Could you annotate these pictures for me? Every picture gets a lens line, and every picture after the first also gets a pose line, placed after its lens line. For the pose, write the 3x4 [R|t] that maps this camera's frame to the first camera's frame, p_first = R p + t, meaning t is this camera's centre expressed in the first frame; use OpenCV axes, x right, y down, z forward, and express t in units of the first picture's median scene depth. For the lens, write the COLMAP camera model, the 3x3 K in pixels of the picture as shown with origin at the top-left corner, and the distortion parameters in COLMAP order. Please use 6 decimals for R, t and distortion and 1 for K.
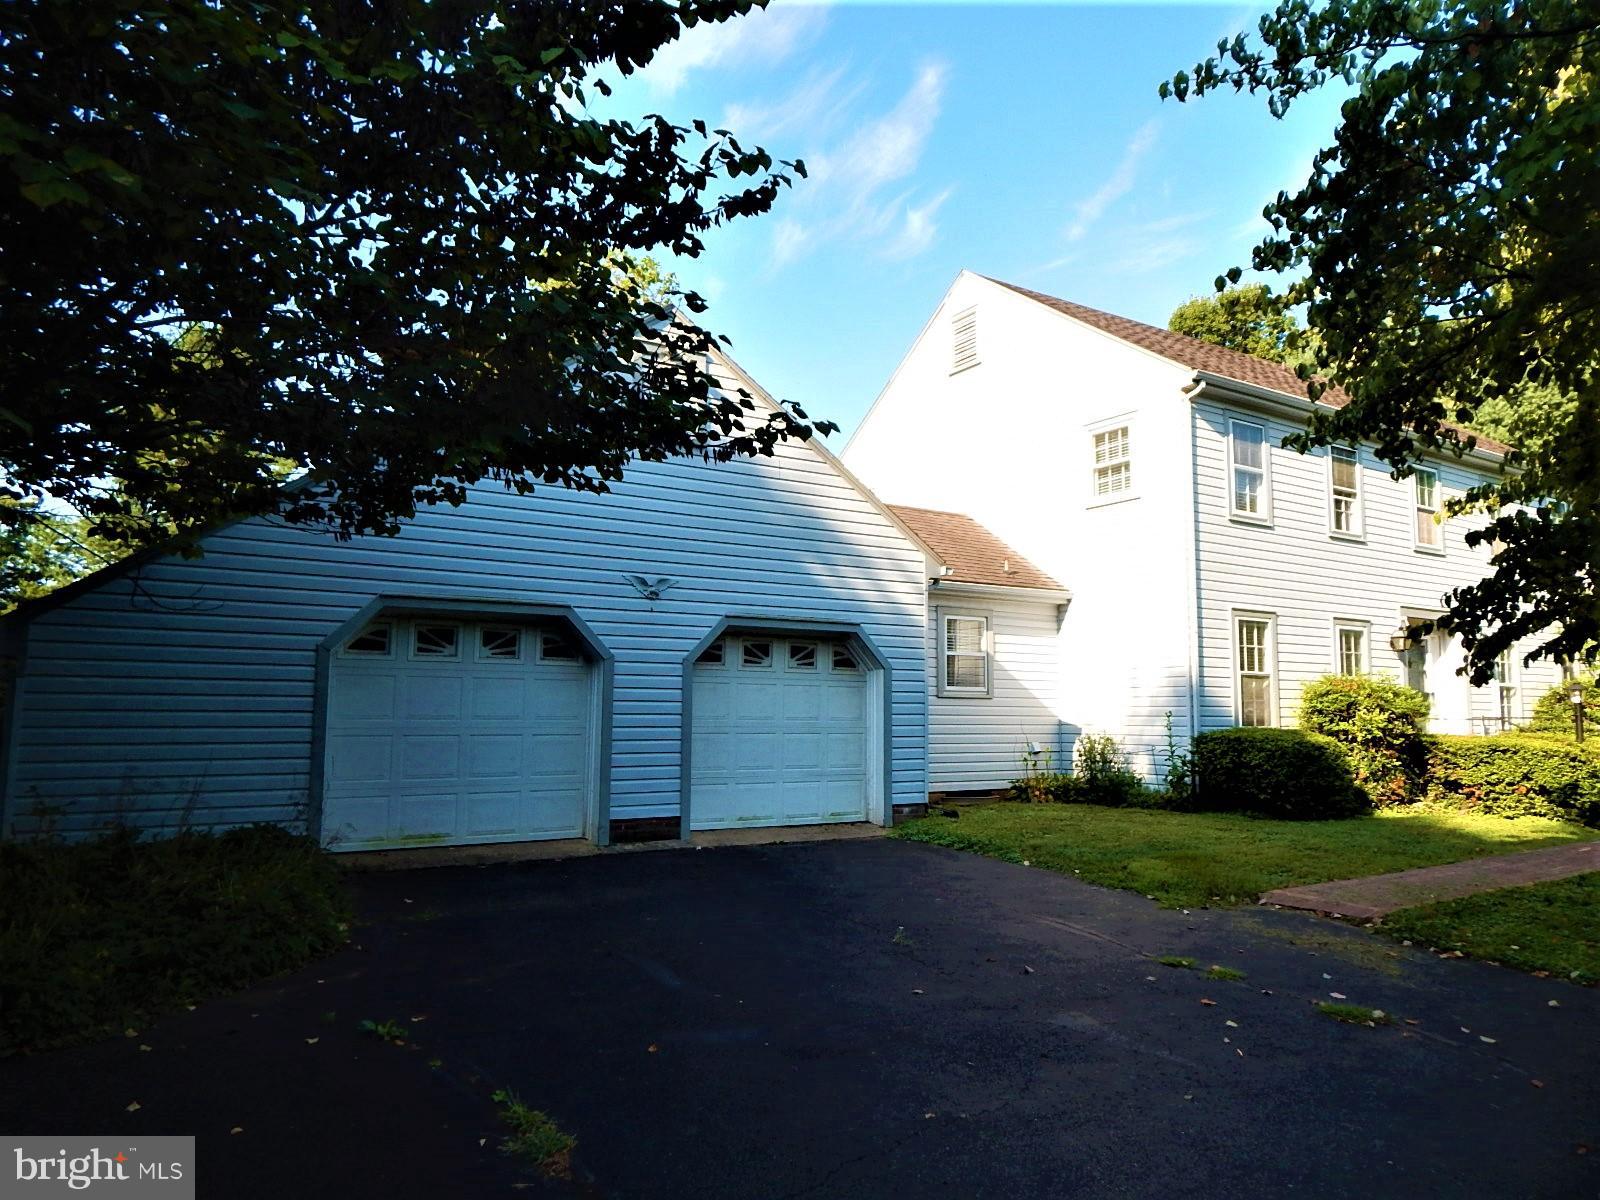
lens RADIAL K [[1059.3, 0, 814.3], [0, 1059.3, 566.0], [0, 0, 1]] dist [-0.005355, -0.000458]
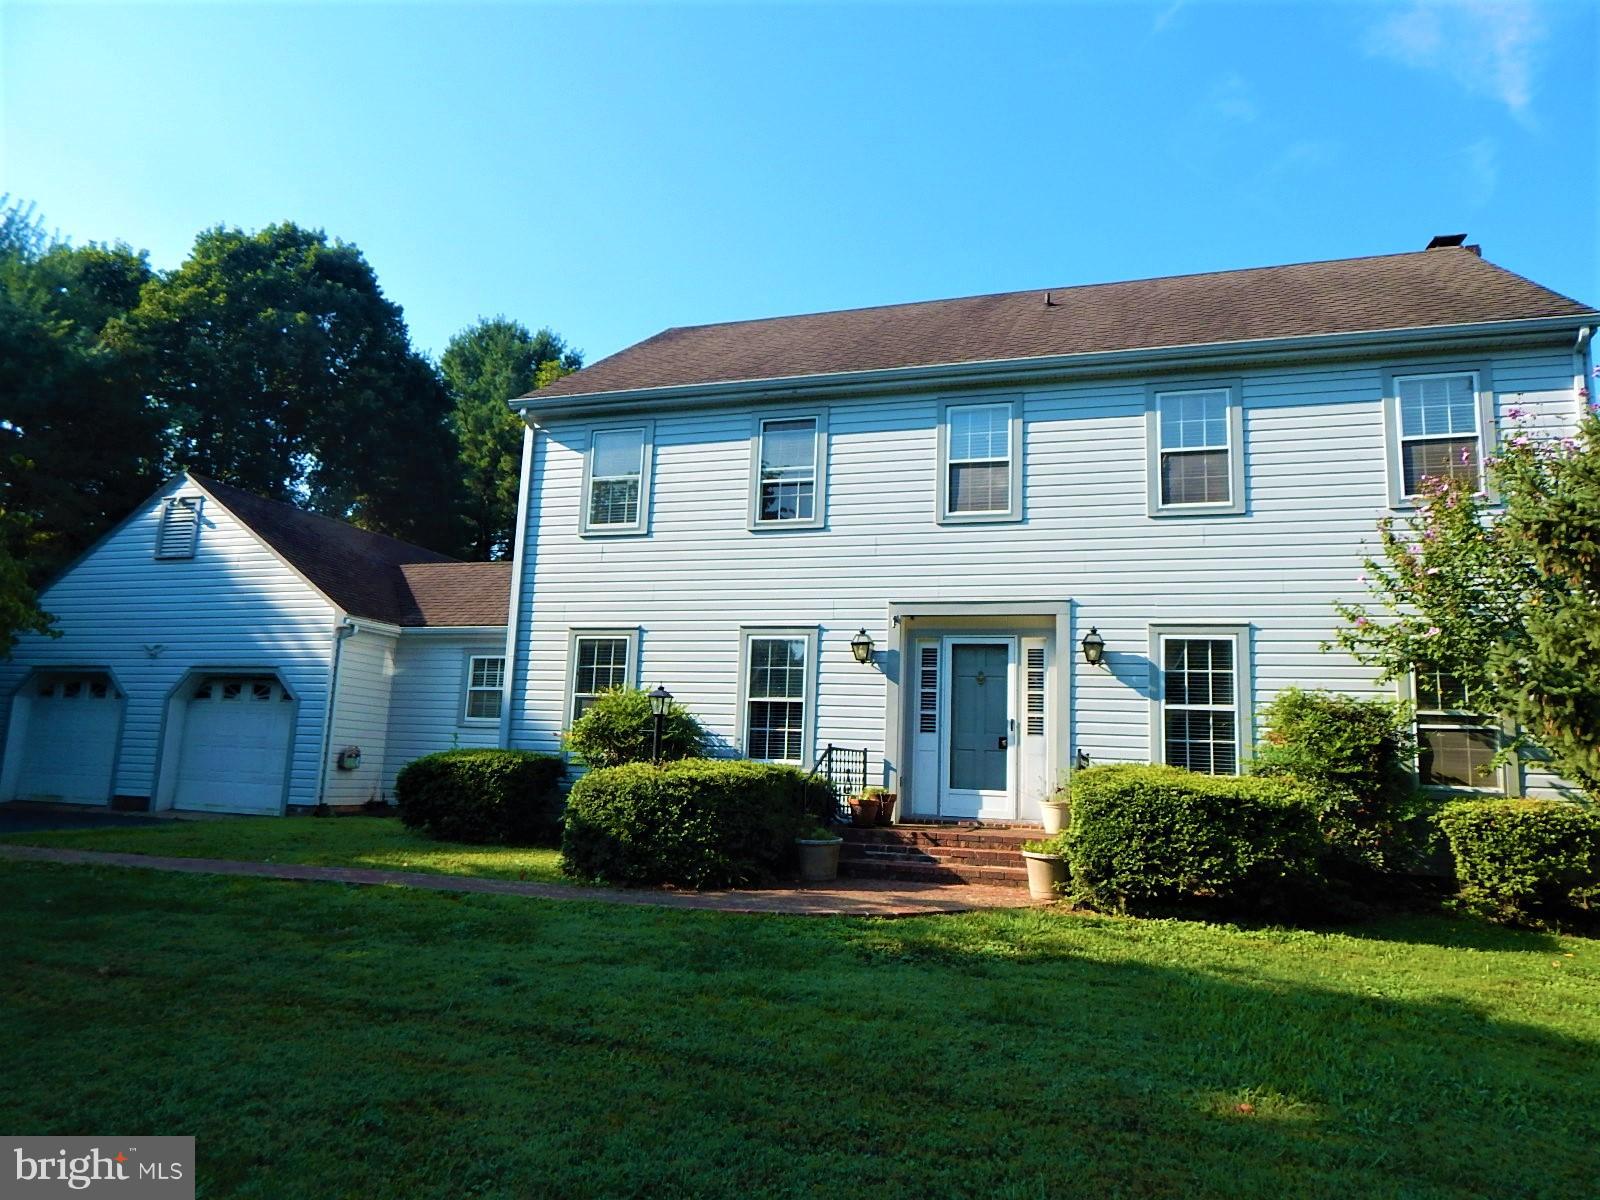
lens RADIAL K [[1062.3, 0, 807.1], [0, 1062.3, 570.8], [0, 0, 1]] dist [0.015662, -0.002879]
pose [[0.628836, -0.128661, -0.766819, 1.609580], [0.072414, 0.991619, -0.106995, 0.134848], [0.774158, 0.011754, 0.632883, 0.698960]]
